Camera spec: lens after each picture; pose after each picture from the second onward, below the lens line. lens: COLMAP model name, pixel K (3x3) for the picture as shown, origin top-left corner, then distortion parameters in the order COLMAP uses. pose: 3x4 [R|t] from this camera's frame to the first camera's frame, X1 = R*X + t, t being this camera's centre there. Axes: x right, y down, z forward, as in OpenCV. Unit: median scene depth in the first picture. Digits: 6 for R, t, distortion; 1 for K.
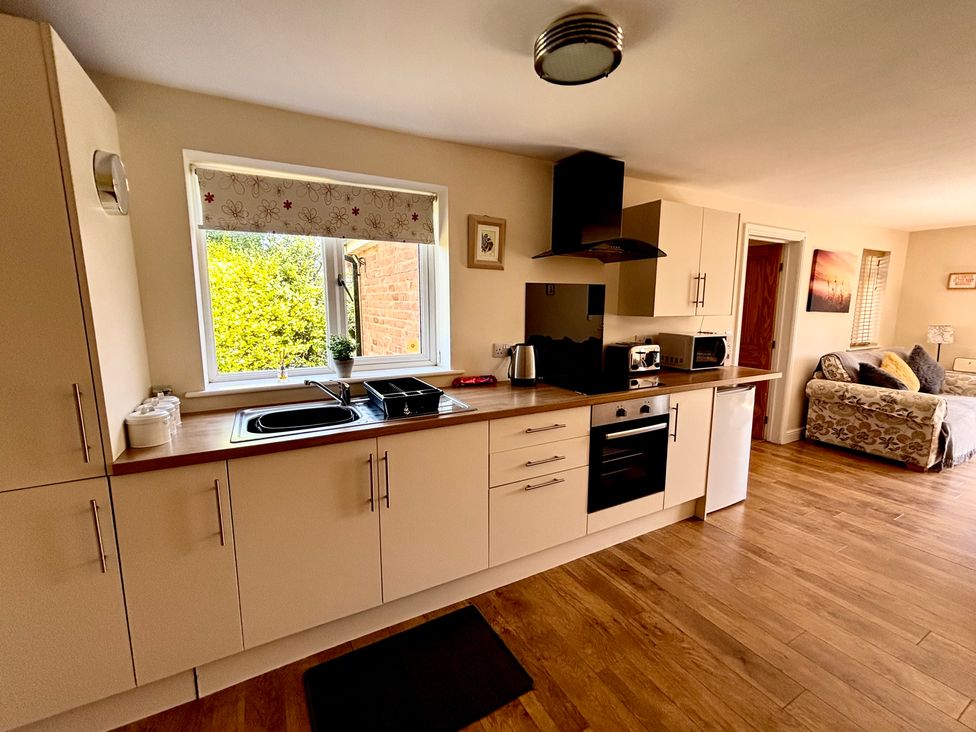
lens RADIAL K [[424.9, 0, 488.0], [0, 424.9, 366.0], [0, 0, 1]] dist [-0.001180, -0.000332]
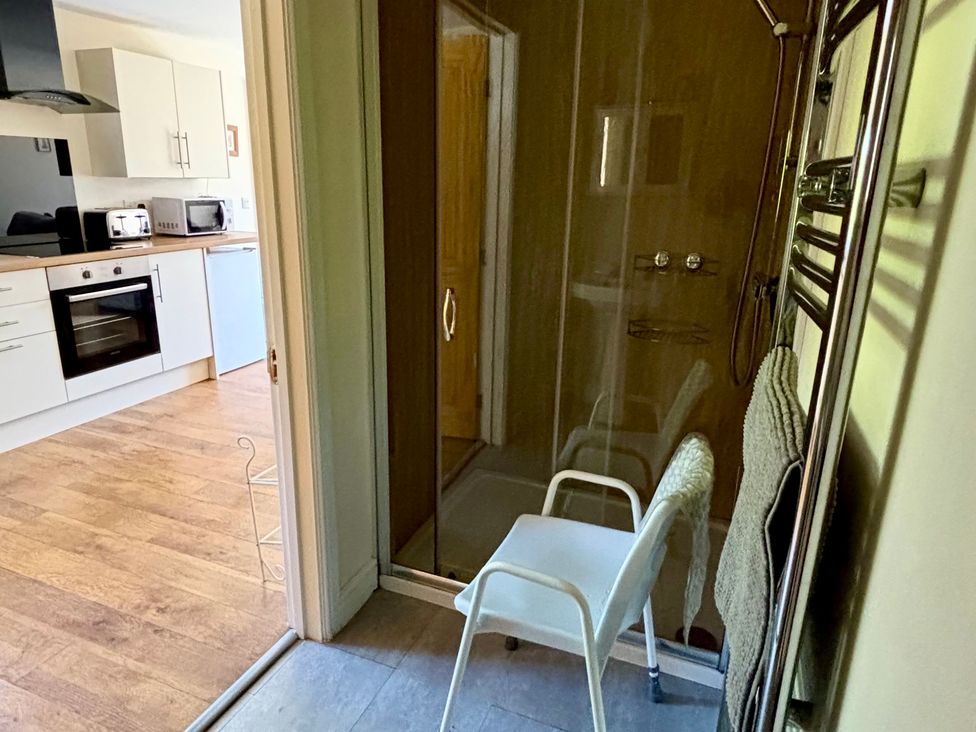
lens RADIAL K [[623.3, 0, 491.1], [0, 623.3, 354.0], [0, 0, 1]] dist [-0.000556, -0.000914]
pose [[0.773144, -0.159088, 0.613954, 0.105489], [0.074278, 0.984080, 0.161457, 0.110769], [-0.629866, -0.079226, 0.772653, -0.632235]]
